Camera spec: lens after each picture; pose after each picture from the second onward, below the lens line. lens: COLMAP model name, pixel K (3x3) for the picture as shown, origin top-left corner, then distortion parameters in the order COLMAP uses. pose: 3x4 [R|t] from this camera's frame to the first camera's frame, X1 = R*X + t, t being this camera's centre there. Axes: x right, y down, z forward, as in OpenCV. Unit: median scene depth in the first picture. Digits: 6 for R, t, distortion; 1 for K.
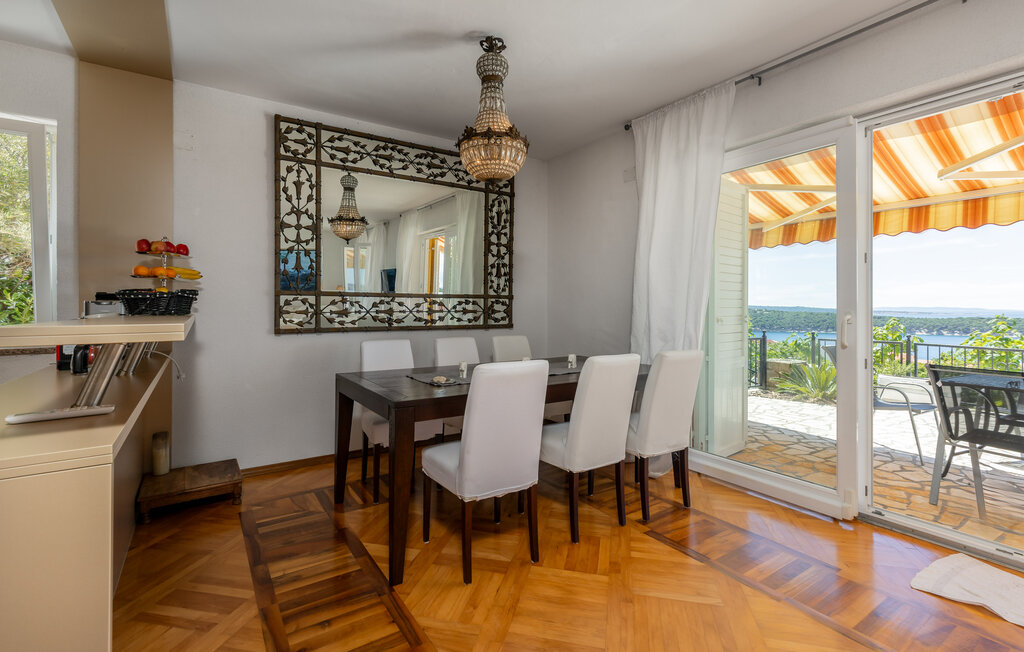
lens RADIAL K [[464.8, 0, 507.7], [0, 464.8, 306.7], [0, 0, 1]] dist [-0.001622, -0.000395]
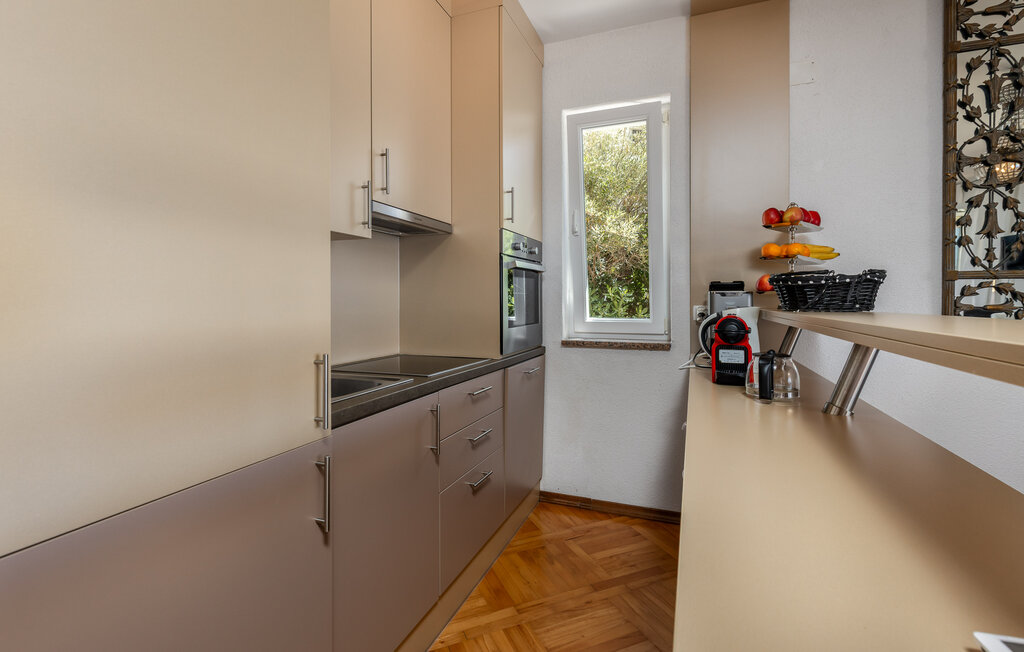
lens RADIAL K [[464.8, 0, 507.7], [0, 464.8, 306.7], [0, 0, 1]] dist [-0.001622, -0.000395]
pose [[0.569818, 0.011956, -0.821684, -0.314310], [0.002206, 0.999868, 0.016079, 0.000271], [0.821768, -0.010975, 0.569717, 0.172807]]
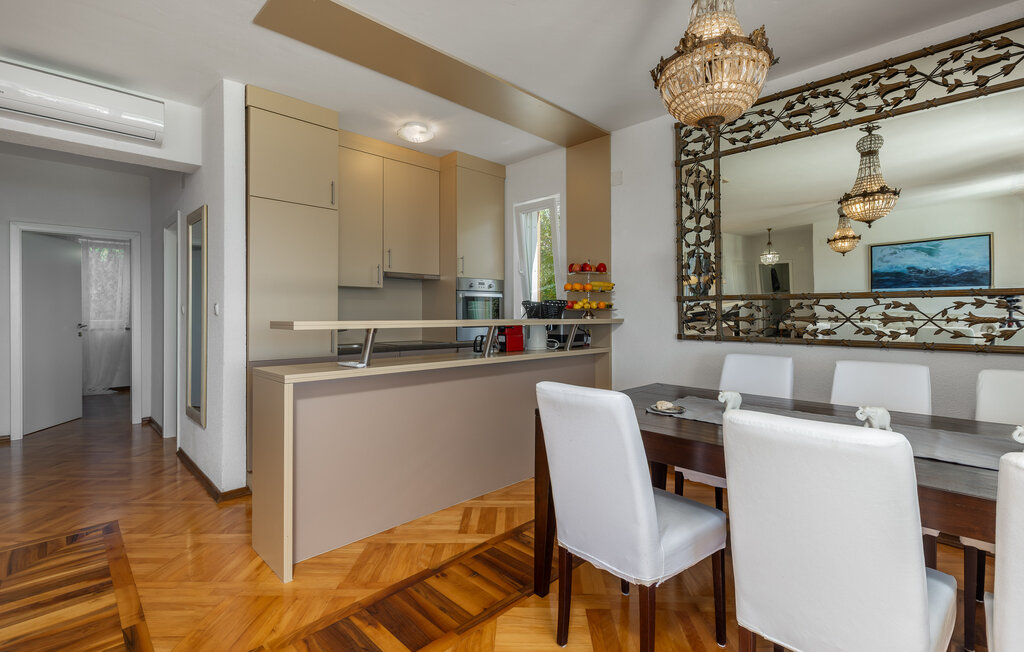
lens RADIAL K [[464.8, 0, 507.7], [0, 464.8, 306.7], [0, 0, 1]] dist [-0.001622, -0.000395]
pose [[0.185833, -0.011104, -0.982519, 0.414571], [0.004389, 0.999936, -0.010470, -0.003180], [0.982572, -0.002367, 0.185869, 0.430632]]
